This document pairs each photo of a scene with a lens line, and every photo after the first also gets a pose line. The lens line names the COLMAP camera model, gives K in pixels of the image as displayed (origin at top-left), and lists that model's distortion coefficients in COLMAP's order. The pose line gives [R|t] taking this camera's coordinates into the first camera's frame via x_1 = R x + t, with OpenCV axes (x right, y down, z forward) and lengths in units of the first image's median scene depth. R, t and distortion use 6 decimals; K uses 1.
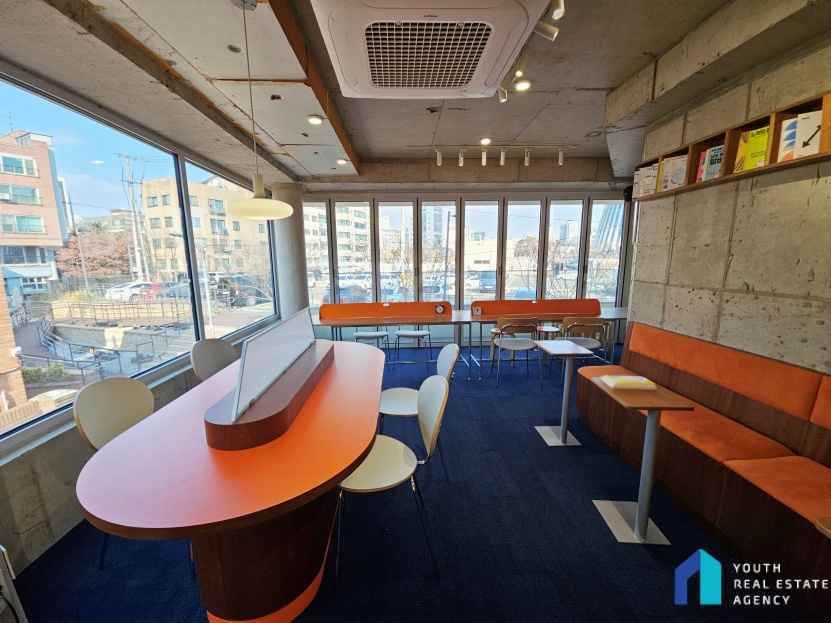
lens RADIAL K [[339.3, 0, 417.1], [0, 339.3, 312.3], [0, 0, 1]] dist [0.008703, -0.008406]
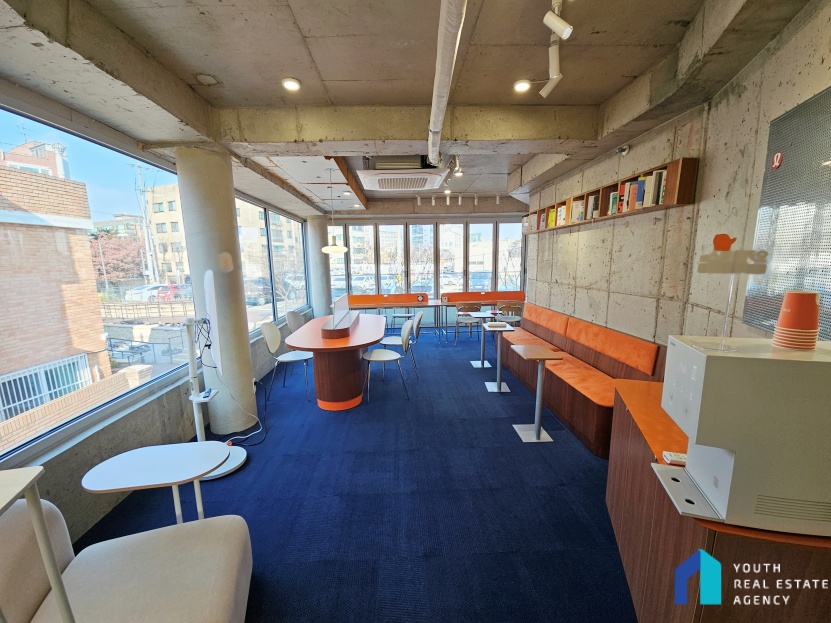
lens RADIAL K [[339.3, 0, 418.4], [0, 339.3, 315.0], [0, 0, 1]] dist [0.008703, -0.008406]
pose [[0.999910, -0.009007, 0.009970, 0.011315], [0.008957, 0.999947, 0.005016, 0.016451], [-0.010014, -0.004926, 0.999938, -0.145556]]
